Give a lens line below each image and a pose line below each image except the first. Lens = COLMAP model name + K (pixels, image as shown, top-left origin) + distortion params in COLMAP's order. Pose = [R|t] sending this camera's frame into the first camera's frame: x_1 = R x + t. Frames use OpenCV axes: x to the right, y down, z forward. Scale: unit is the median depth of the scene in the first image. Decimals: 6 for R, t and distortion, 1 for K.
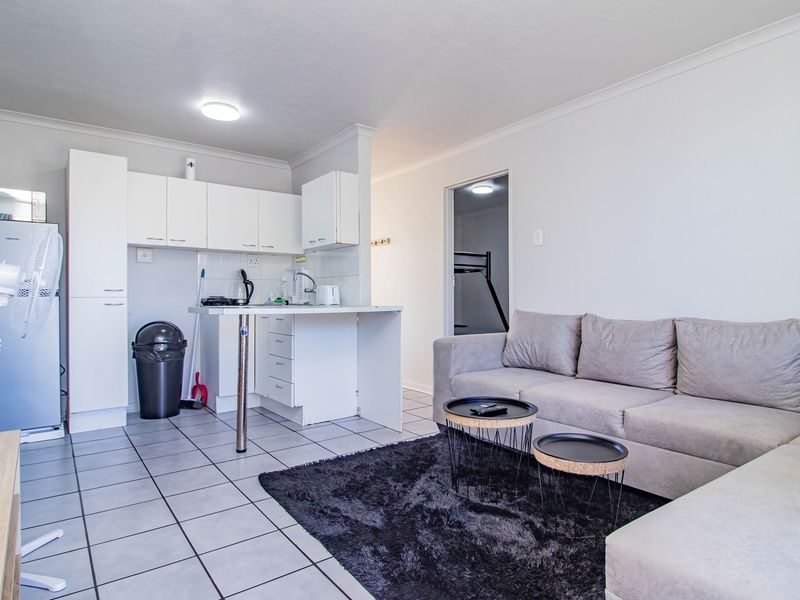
lens RADIAL K [[480.1, 0, 404.9], [0, 480.1, 298.3], [0, 0, 1]] dist [0.007304, -0.007080]
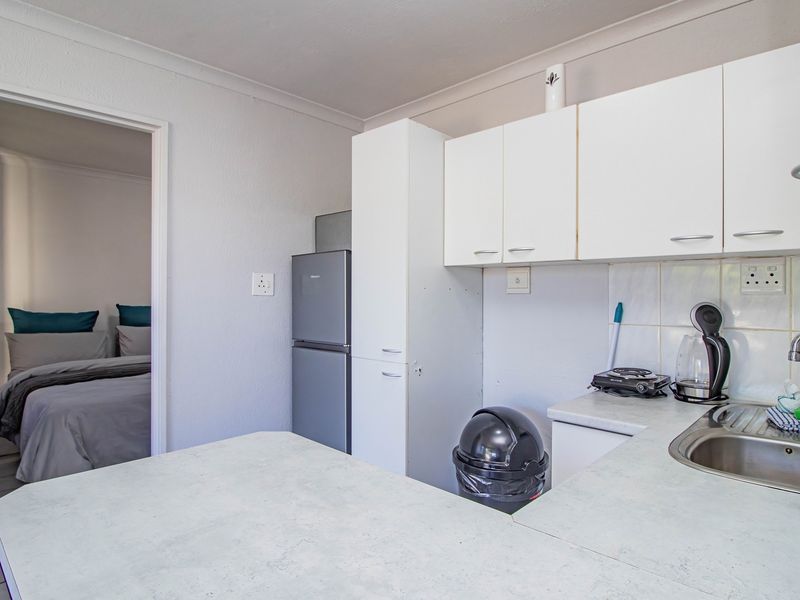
lens RADIAL K [[480.1, 0, 401.7], [0, 480.1, 297.4], [0, 0, 1]] dist [0.007304, -0.007080]
pose [[0.167460, 0.004872, -0.985867, -0.020656], [-0.001582, 0.999988, 0.004673, -0.077376], [0.985878, 0.000777, 0.167465, 0.829889]]
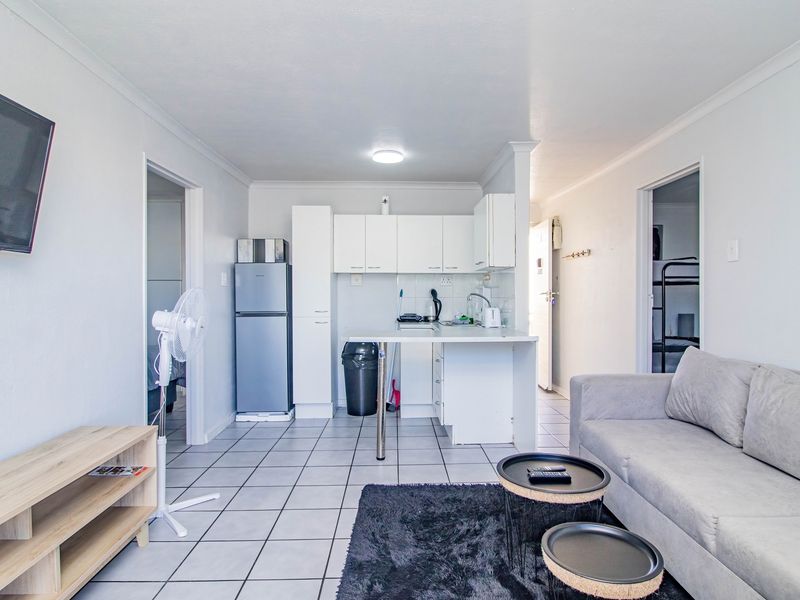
lens RADIAL K [[480.1, 0, 398.8], [0, 480.1, 298.7], [0, 0, 1]] dist [0.007304, -0.007080]
pose [[0.806721, 0.004638, -0.590914, 0.285287], [0.001491, 0.999950, 0.009884, -0.057275], [0.590930, -0.008854, 0.806674, 0.084624]]
